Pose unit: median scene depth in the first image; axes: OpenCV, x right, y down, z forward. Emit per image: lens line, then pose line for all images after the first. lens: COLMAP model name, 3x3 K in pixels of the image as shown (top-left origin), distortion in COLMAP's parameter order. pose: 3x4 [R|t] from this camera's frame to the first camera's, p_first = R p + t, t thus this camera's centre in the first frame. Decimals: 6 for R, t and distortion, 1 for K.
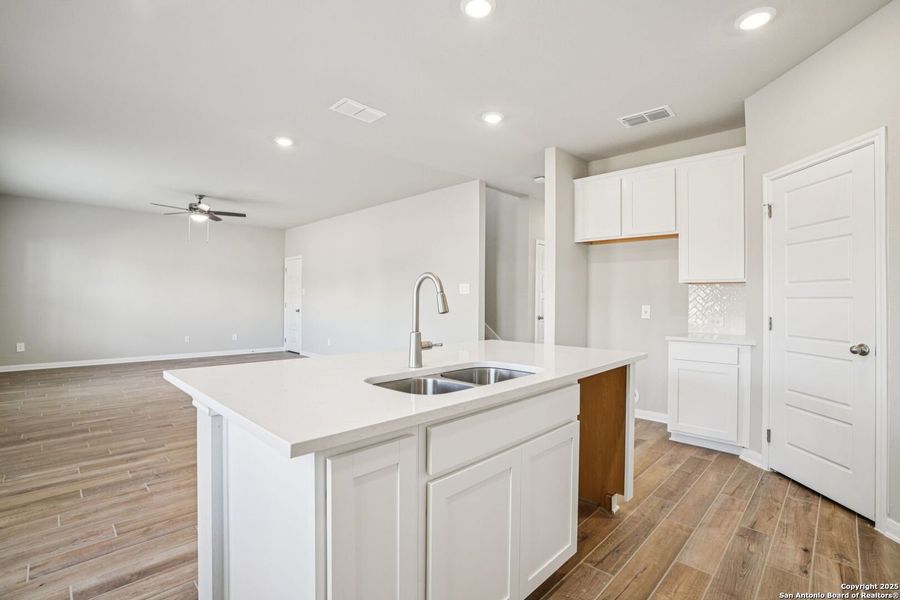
lens RADIAL K [[413.7, 0, 453.5], [0, 413.7, 305.0], [0, 0, 1]] dist [-0.030142, 0.004568]
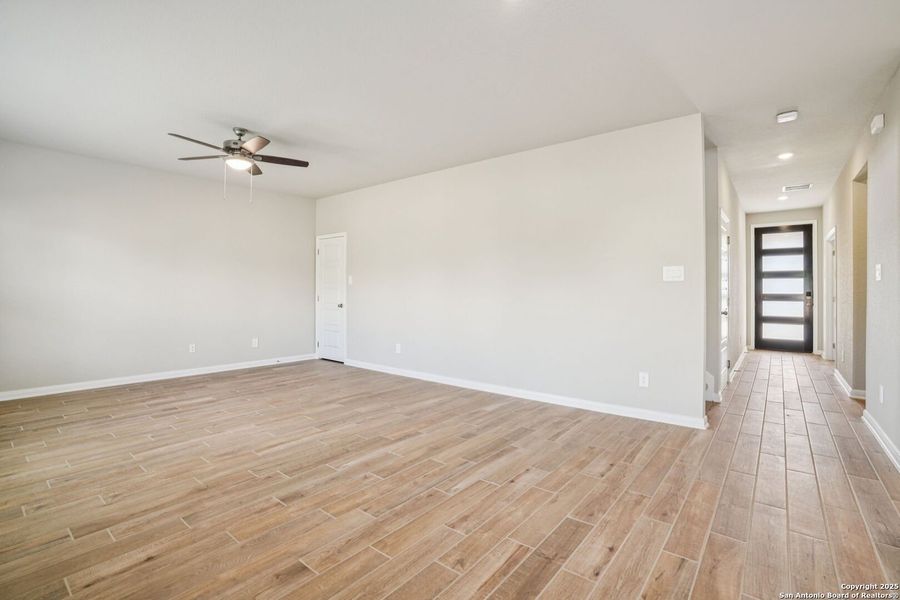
lens RADIAL K [[413.7, 0, 450.5], [0, 413.7, 291.6], [0, 0, 1]] dist [-0.030142, 0.004568]
pose [[0.995287, -0.003939, 0.096891, -0.353784], [0.005022, 0.999928, -0.010943, -0.004158], [-0.096841, 0.011379, 0.995235, 0.327850]]
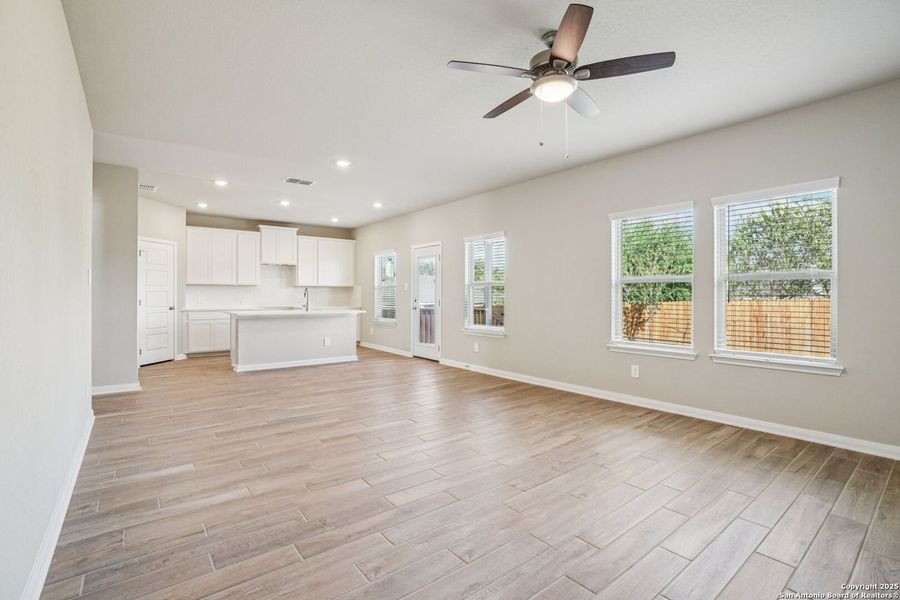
lens RADIAL K [[413.7, 0, 445.6], [0, 413.7, 299.4], [0, 0, 1]] dist [-0.030142, 0.004568]
pose [[-0.990501, -0.010725, 0.137084, -0.574019], [-0.008413, 0.999813, 0.017432, -0.015409], [-0.137245, 0.016113, -0.990406, 1.406239]]
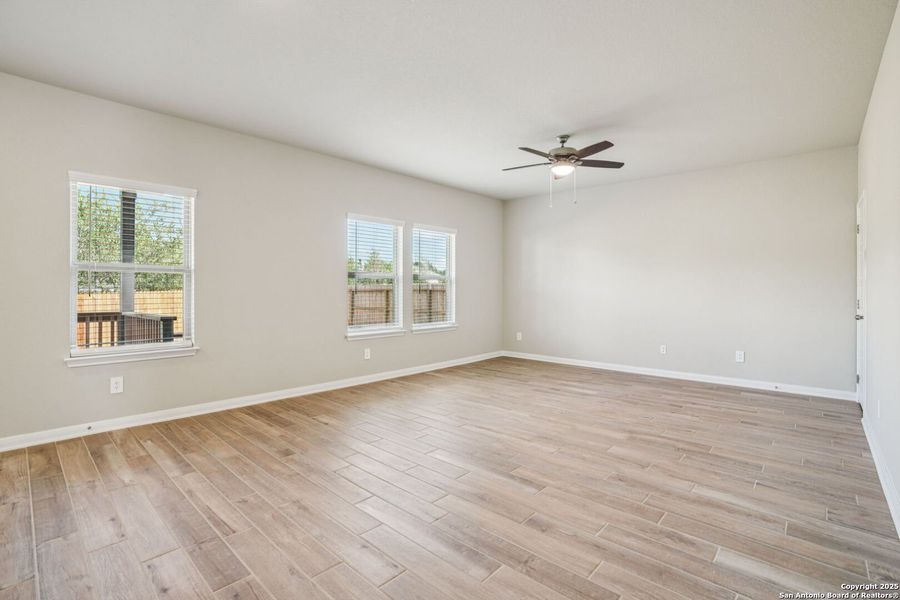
lens RADIAL K [[413.7, 0, 446.5], [0, 413.7, 298.7], [0, 0, 1]] dist [-0.030142, 0.004568]
pose [[0.034011, 0.007859, -0.999391, 0.053326], [-0.014537, 0.999867, 0.007368, -0.003747], [0.999316, 0.014278, 0.034121, 0.786039]]
